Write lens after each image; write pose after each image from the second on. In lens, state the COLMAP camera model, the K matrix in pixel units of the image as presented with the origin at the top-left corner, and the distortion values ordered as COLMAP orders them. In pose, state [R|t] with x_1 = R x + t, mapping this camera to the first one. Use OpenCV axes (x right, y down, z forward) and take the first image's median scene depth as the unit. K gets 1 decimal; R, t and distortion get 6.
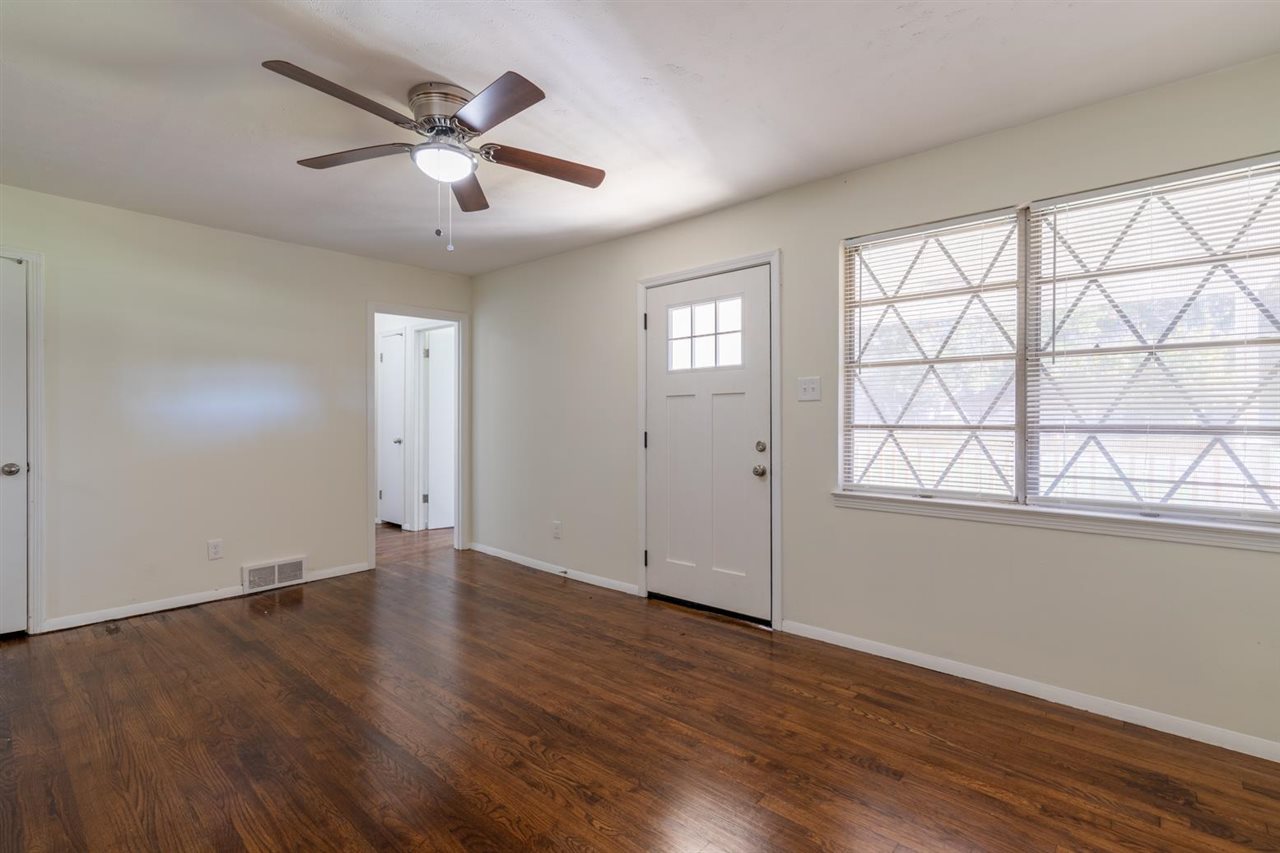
lens RADIAL K [[579.7, 0, 632.9], [0, 579.7, 425.3], [0, 0, 1]] dist [-0.000239, -0.000318]
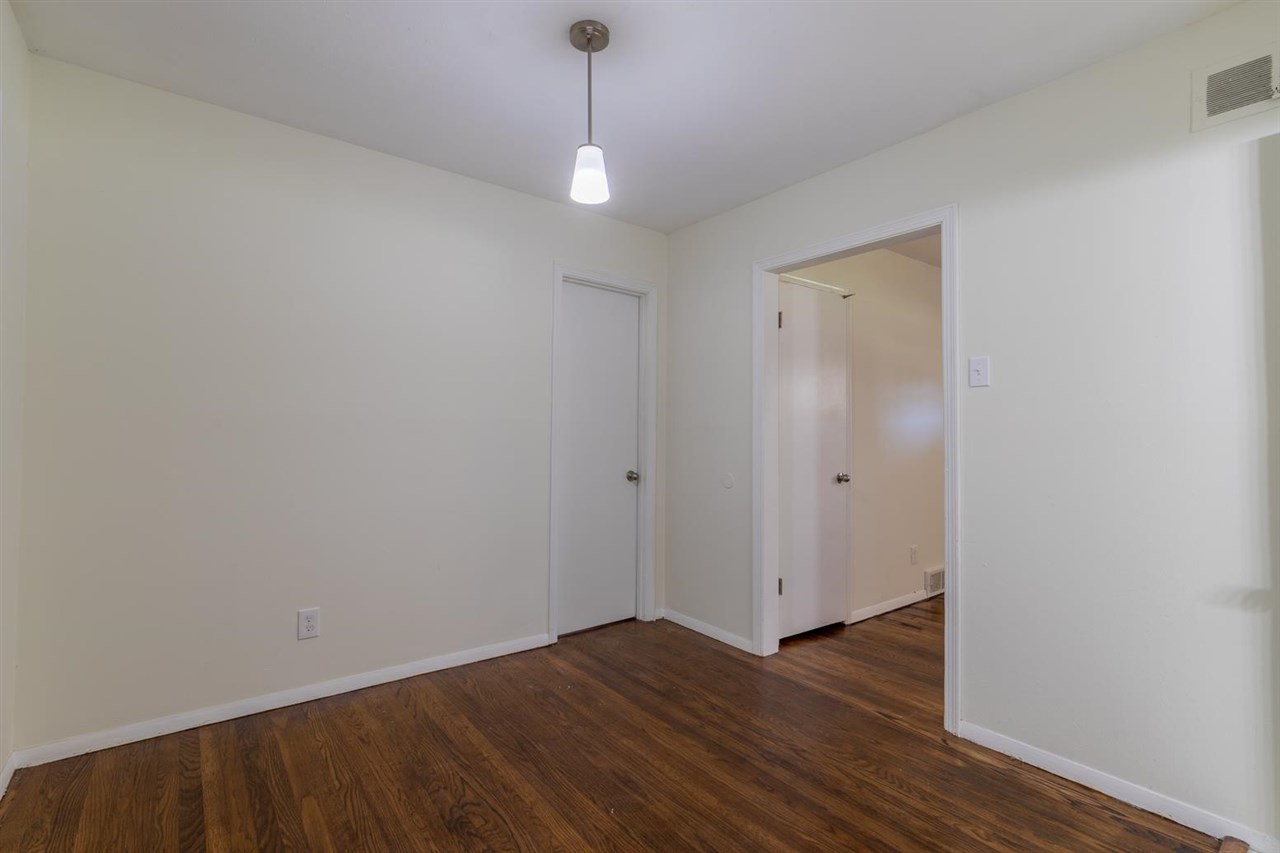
lens RADIAL K [[585.8, 0, 638.7], [0, 585.8, 425.0], [0, 0, 1]] dist [0.002046, -0.000095]
pose [[0.984614, 0.007064, -0.174600, -1.471231], [-0.010364, 0.999784, -0.017996, -0.000093], [0.174436, 0.019529, 0.984475, -0.229392]]
